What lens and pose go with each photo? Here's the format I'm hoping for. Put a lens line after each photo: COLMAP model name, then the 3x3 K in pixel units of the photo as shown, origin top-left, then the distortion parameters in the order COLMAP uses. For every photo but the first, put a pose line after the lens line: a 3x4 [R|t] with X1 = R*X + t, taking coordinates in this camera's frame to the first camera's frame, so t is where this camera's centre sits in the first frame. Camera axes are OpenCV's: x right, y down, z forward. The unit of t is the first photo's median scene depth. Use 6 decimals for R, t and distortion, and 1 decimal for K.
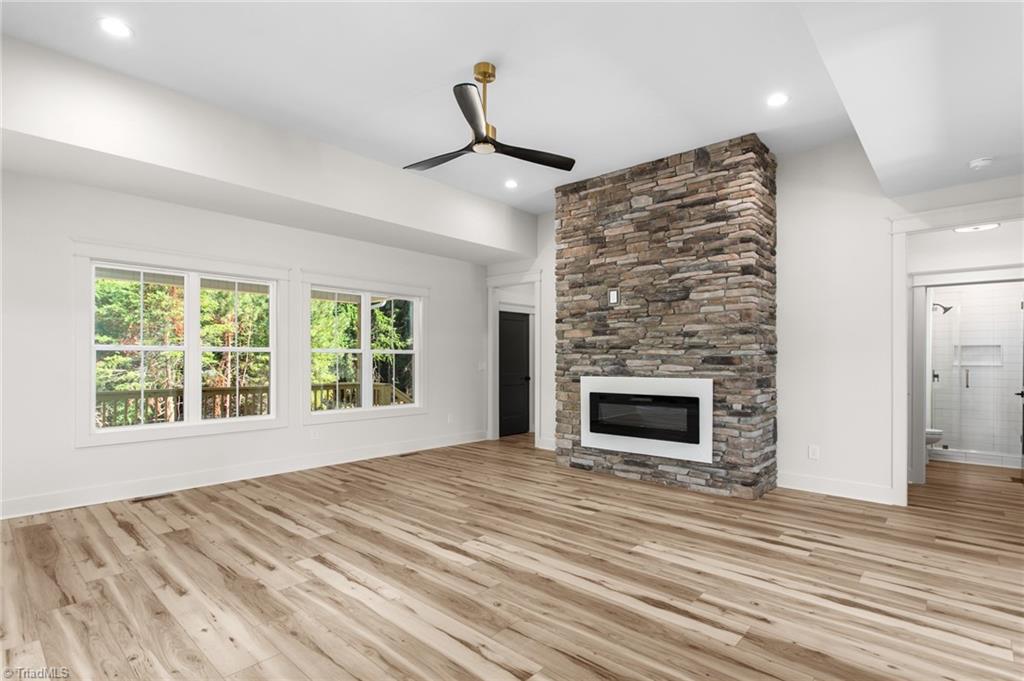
lens RADIAL K [[496.3, 0, 515.5], [0, 496.3, 361.0], [0, 0, 1]] dist [-0.000749, 0.004363]
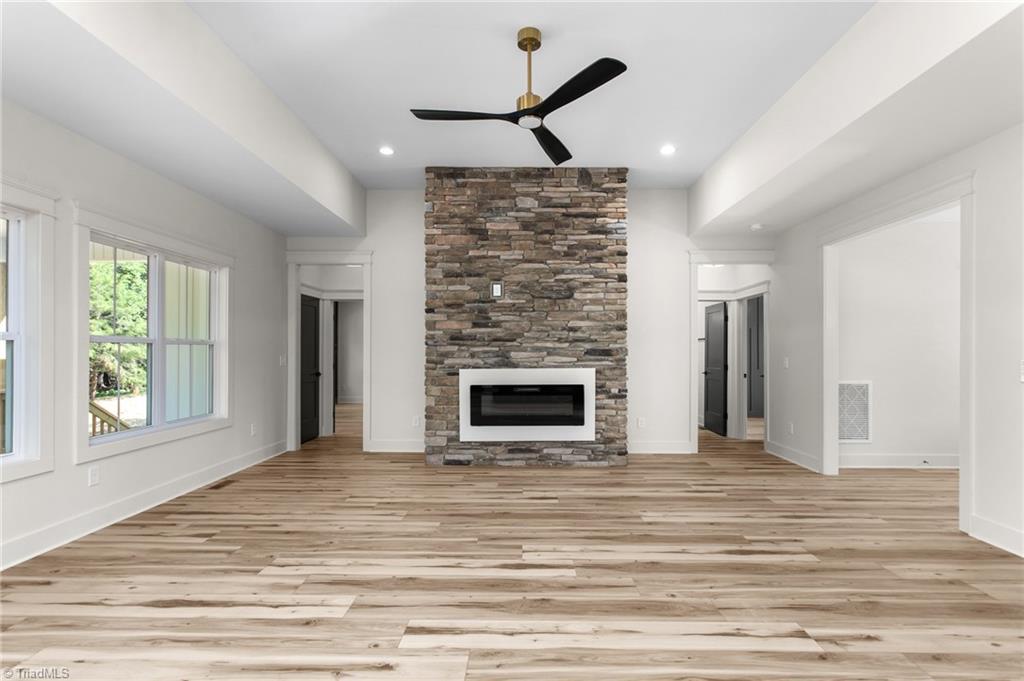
lens RADIAL K [[496.3, 0, 515.4], [0, 496.3, 348.4], [0, 0, 1]] dist [-0.000749, 0.004363]
pose [[0.752317, 0.002073, 0.658798, -0.521776], [0.004323, 0.999958, -0.008083, -0.001675], [-0.658787, 0.008929, 0.752277, 0.249458]]
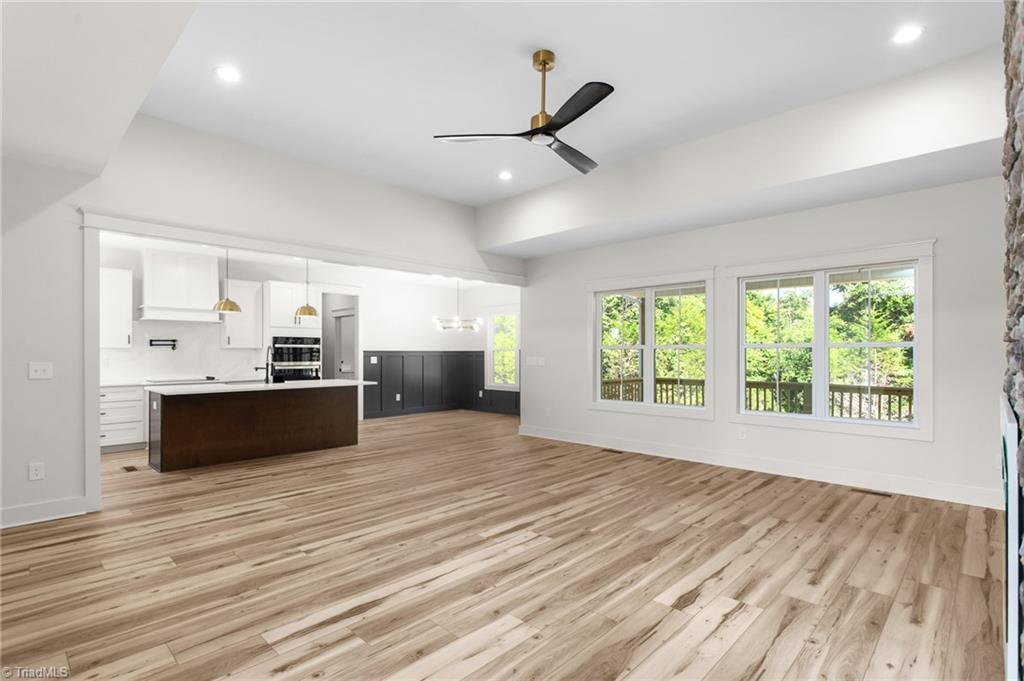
lens RADIAL K [[496.3, 0, 520.9], [0, 496.3, 350.2], [0, 0, 1]] dist [-0.000749, 0.004363]
pose [[-0.024462, -0.009691, -0.999654, 0.697256], [-0.004331, 0.999945, -0.009588, -0.002327], [0.999691, 0.004095, -0.024503, 0.745093]]
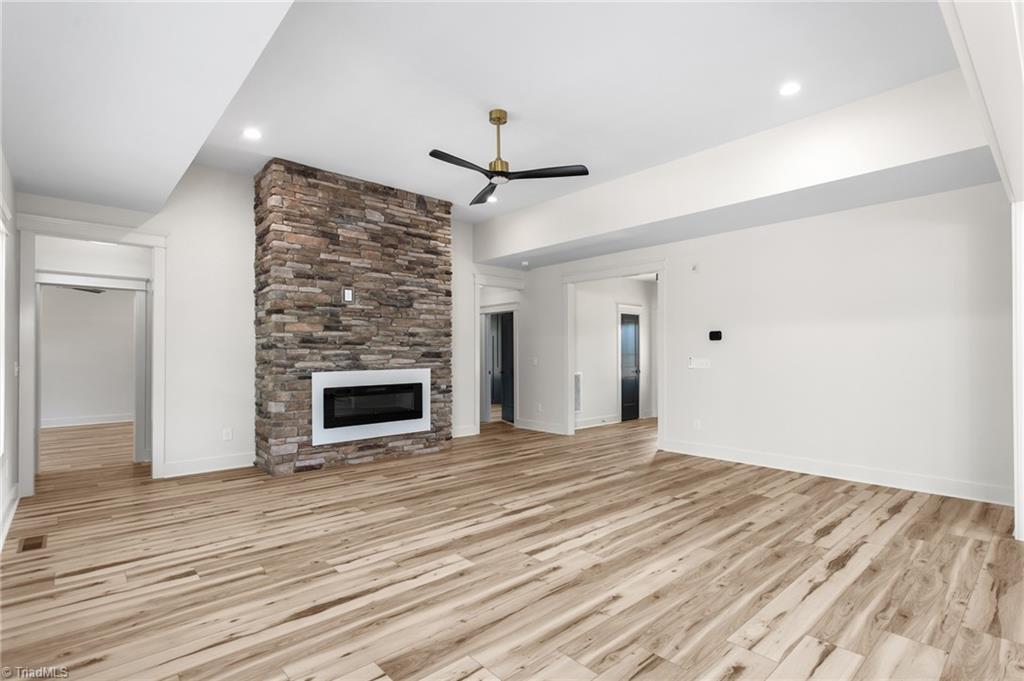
lens RADIAL K [[496.3, 0, 517.8], [0, 496.3, 352.7], [0, 0, 1]] dist [-0.000749, 0.004363]
pose [[0.097174, -0.000075, 0.995267, -0.957826], [0.008437, 0.999964, -0.000748, -0.004141], [-0.995232, 0.008470, 0.097171, 0.636747]]
